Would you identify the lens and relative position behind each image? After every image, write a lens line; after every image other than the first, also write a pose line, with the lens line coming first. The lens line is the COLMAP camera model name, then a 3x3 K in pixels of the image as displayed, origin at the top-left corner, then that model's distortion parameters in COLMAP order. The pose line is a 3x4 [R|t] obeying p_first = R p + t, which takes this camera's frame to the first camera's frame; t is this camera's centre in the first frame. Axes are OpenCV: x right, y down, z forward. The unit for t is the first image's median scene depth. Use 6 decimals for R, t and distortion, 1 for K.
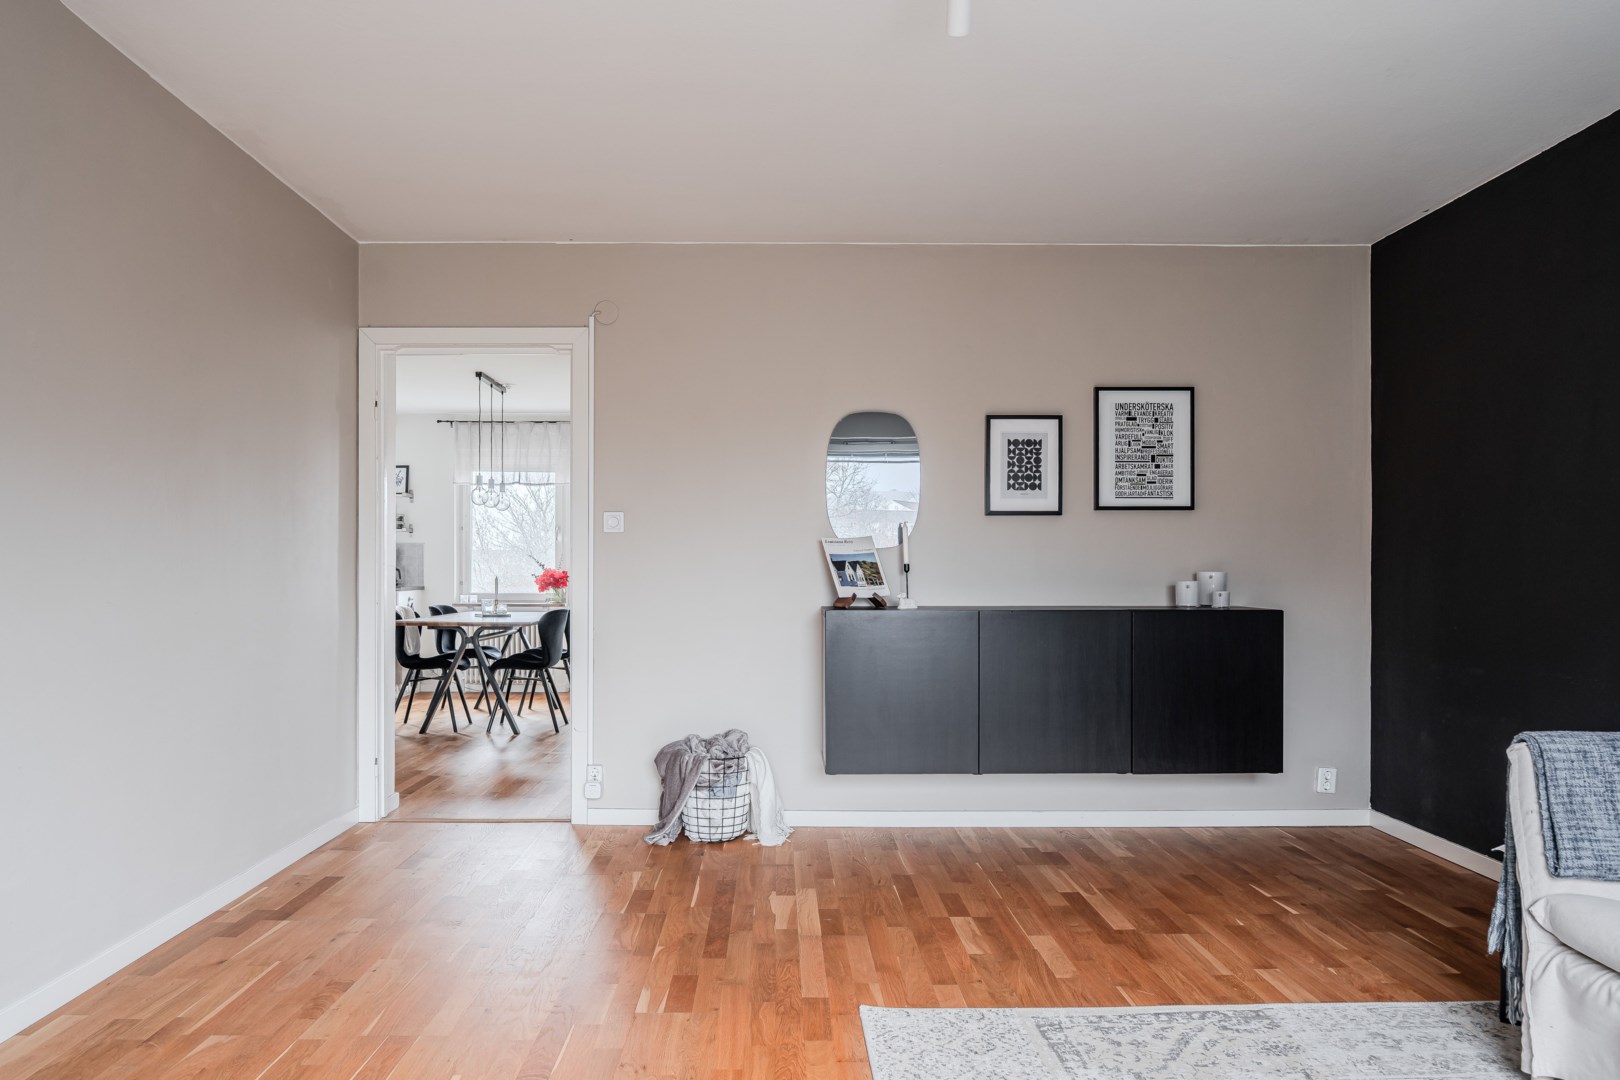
lens RADIAL K [[1101.3, 0, 787.9], [0, 1101.3, 586.3], [0, 0, 1]] dist [-0.013541, -0.001833]
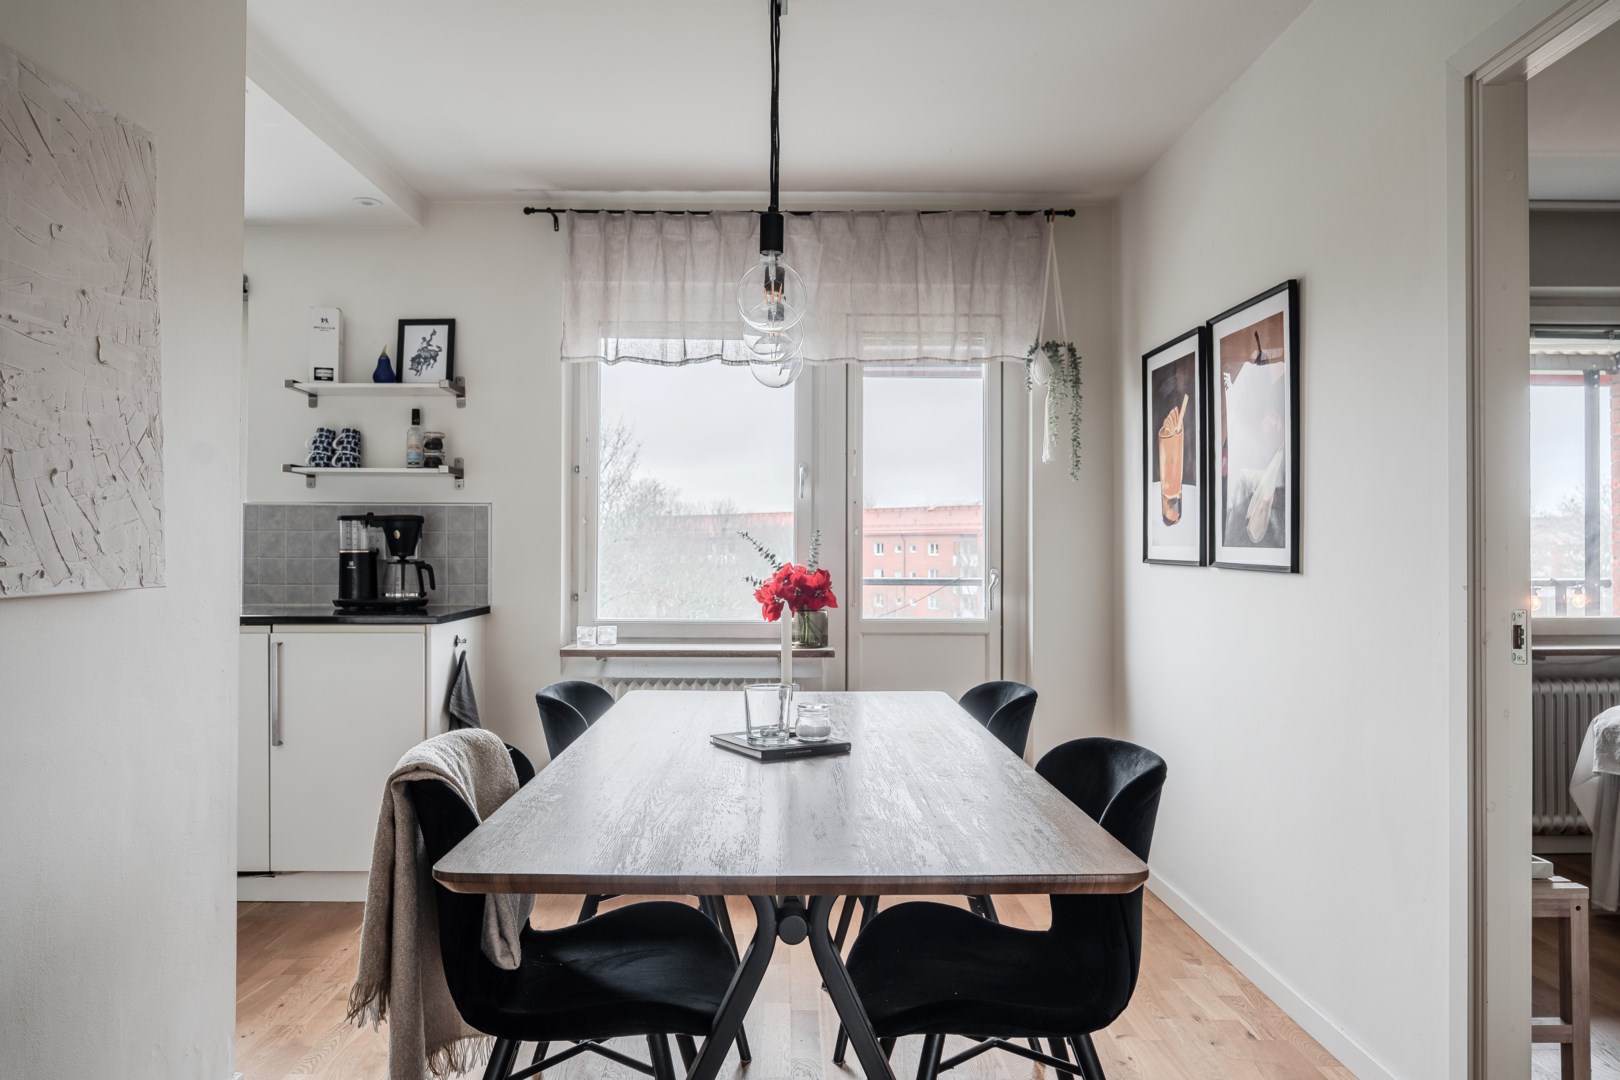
lens RADIAL K [[1101.3, 0, 819.3], [0, 1101.3, 538.6], [0, 0, 1]] dist [-0.013541, -0.001833]
pose [[0.999883, -0.000047, 0.015272, -0.211809], [0.000428, 0.999690, -0.024894, -0.015421], [-0.015266, 0.024897, 0.999573, 0.579920]]
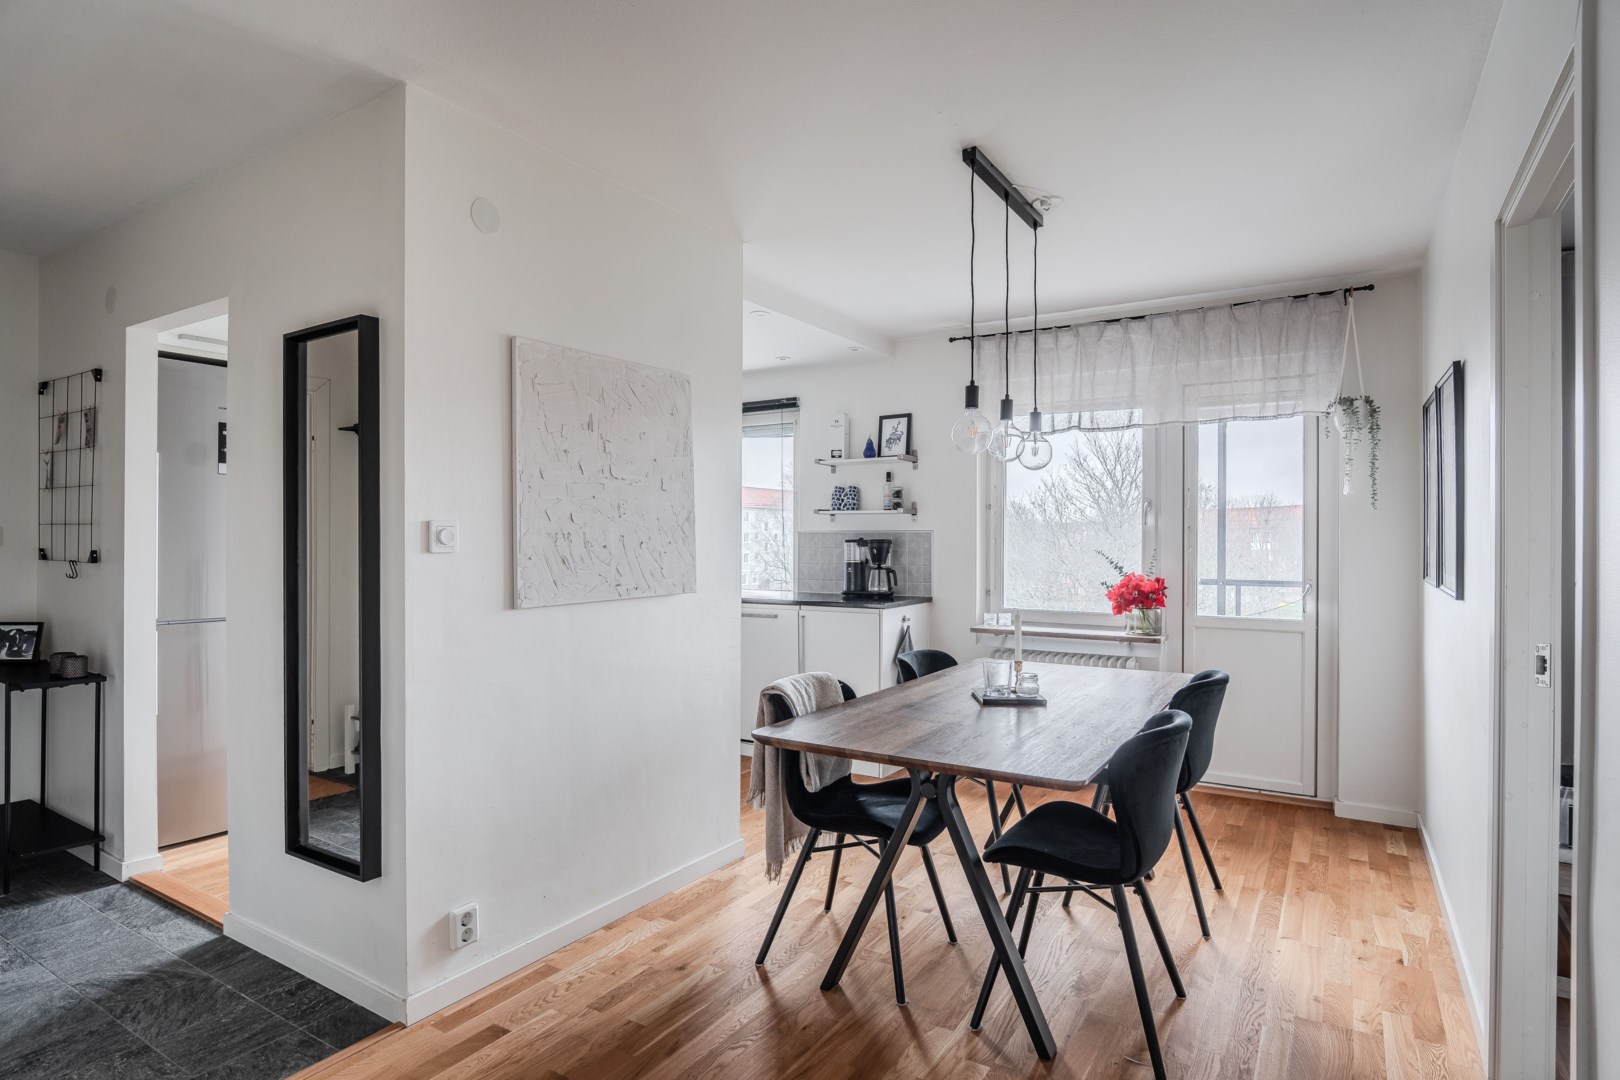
lens RADIAL K [[877.4, 0, 814.8], [0, 877.4, 538.4], [0, 0, 1]] dist [-0.022655, 0.004128]
pose [[0.850967, -0.001248, -0.525218, -0.117432], [-0.006524, 0.999895, -0.012946, -0.027670], [0.525179, 0.014443, 0.850869, 0.522695]]
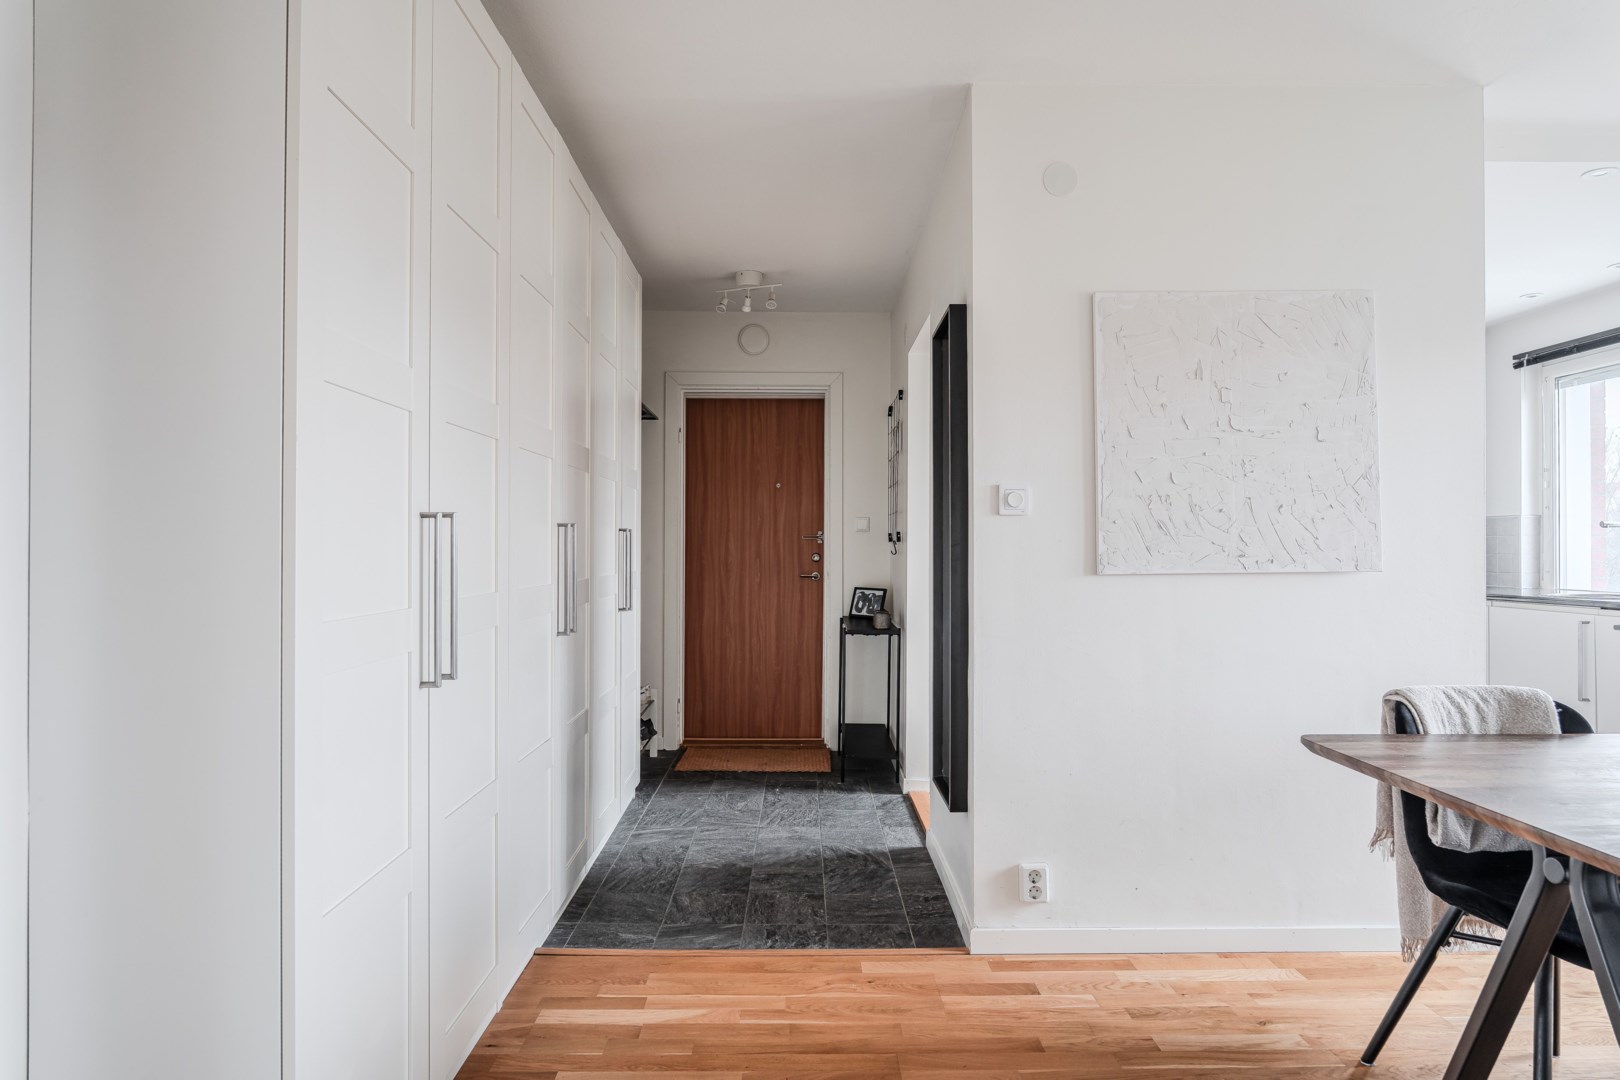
lens RADIAL K [[957.2, 0, 812.3], [0, 957.2, 540.6], [0, 0, 1]] dist [-0.009659, 0.000654]
pose [[0.010939, -0.012832, -0.999858, -0.057963], [-0.013594, 0.999823, -0.012980, -0.014783], [0.999848, 0.013734, 0.010763, 0.611545]]
